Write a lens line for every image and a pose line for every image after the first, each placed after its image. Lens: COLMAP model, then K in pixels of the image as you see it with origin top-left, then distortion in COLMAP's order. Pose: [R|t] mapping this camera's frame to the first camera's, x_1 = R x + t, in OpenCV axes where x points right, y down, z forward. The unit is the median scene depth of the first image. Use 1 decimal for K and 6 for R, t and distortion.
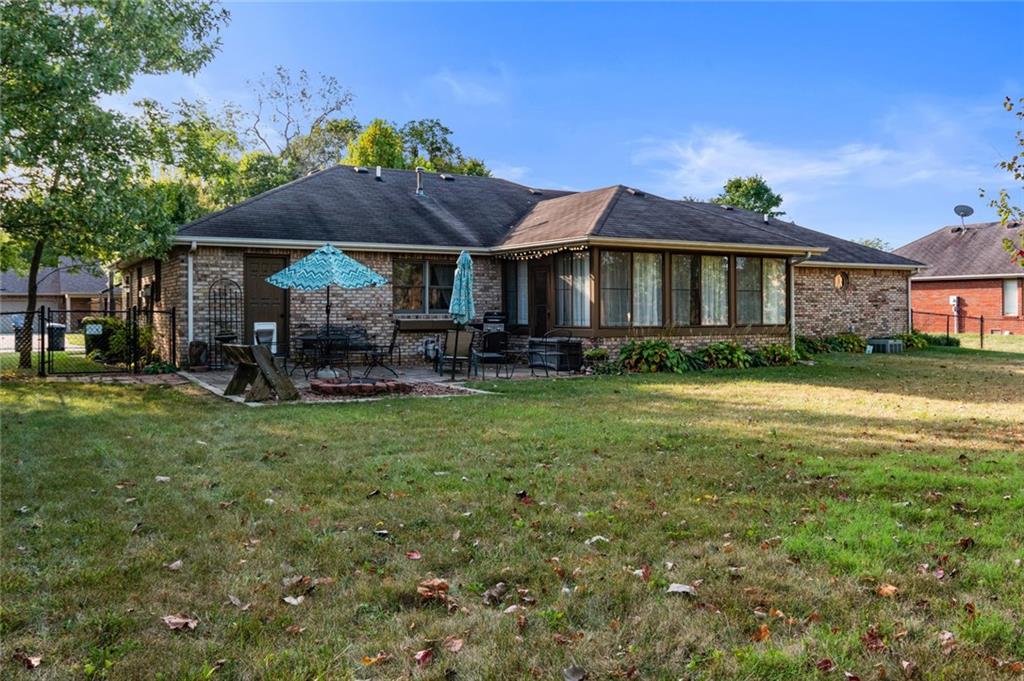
lens RADIAL K [[842.8, 0, 510.9], [0, 842.8, 308.0], [0, 0, 1]] dist [0.001049, 0.001189]
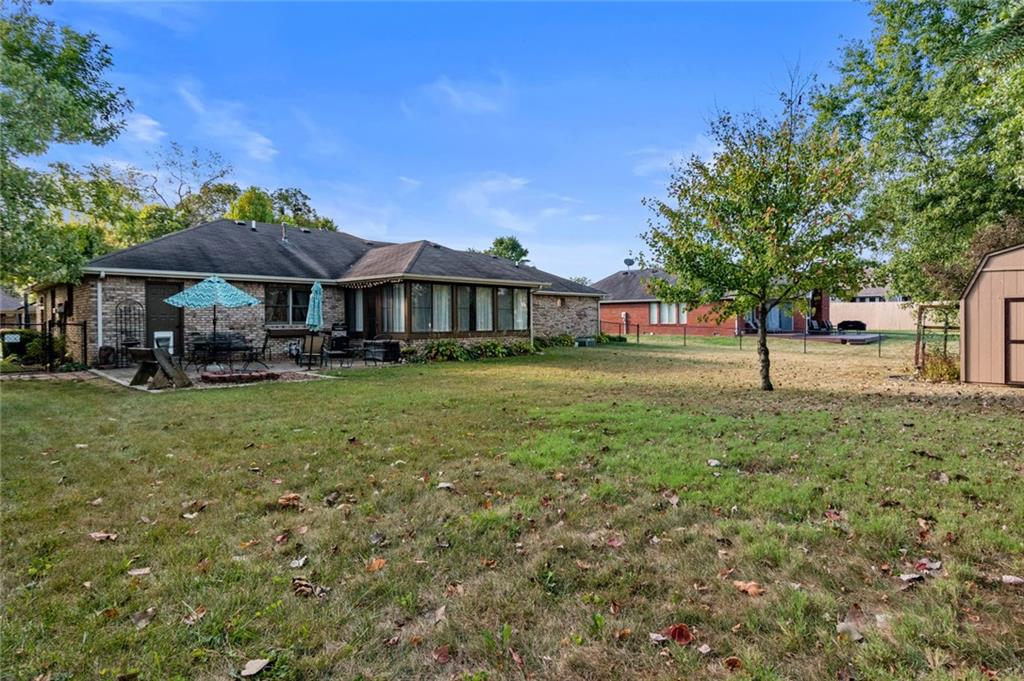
lens RADIAL K [[553.9, 0, 511.8], [0, 553.9, 320.3], [0, 0, 1]] dist [-0.000235, 0.000099]
pose [[0.961371, -0.004019, 0.275227, 0.004422], [0.003868, 0.999992, 0.001090, -0.000082], [-0.275229, 0.000017, 0.961379, -0.020174]]
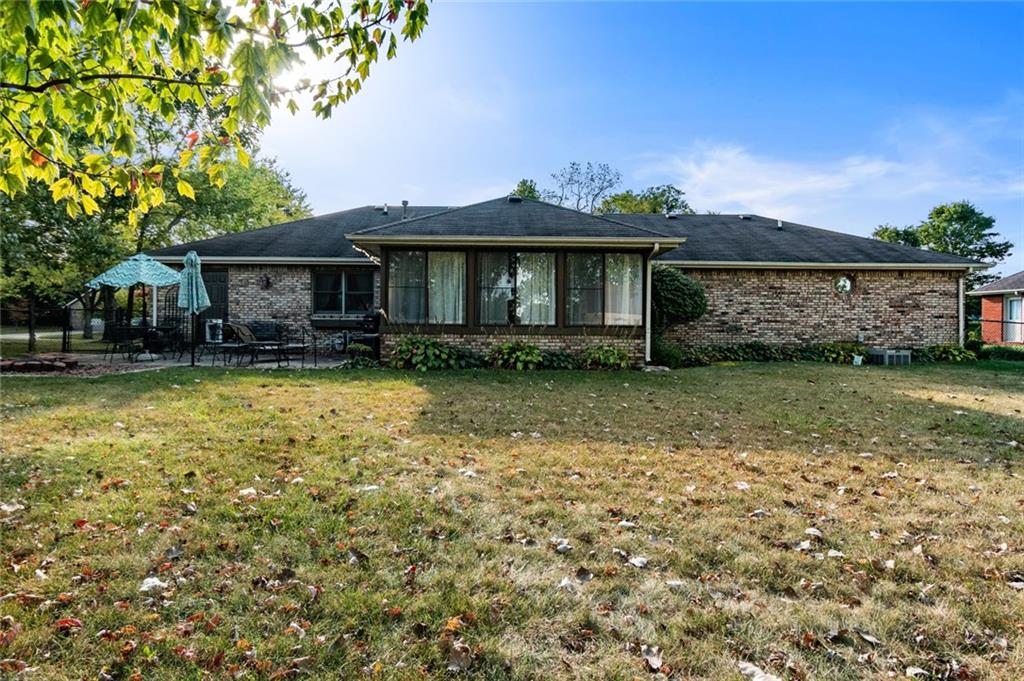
lens RADIAL K [[553.9, 0, 511.8], [0, 553.9, 320.3], [0, 0, 1]] dist [-0.000235, 0.000099]
pose [[0.872484, 0.002035, -0.488639, 0.595610], [-0.008102, 0.999914, -0.010301, 0.025437], [0.488576, 0.012947, 0.872425, 0.495166]]
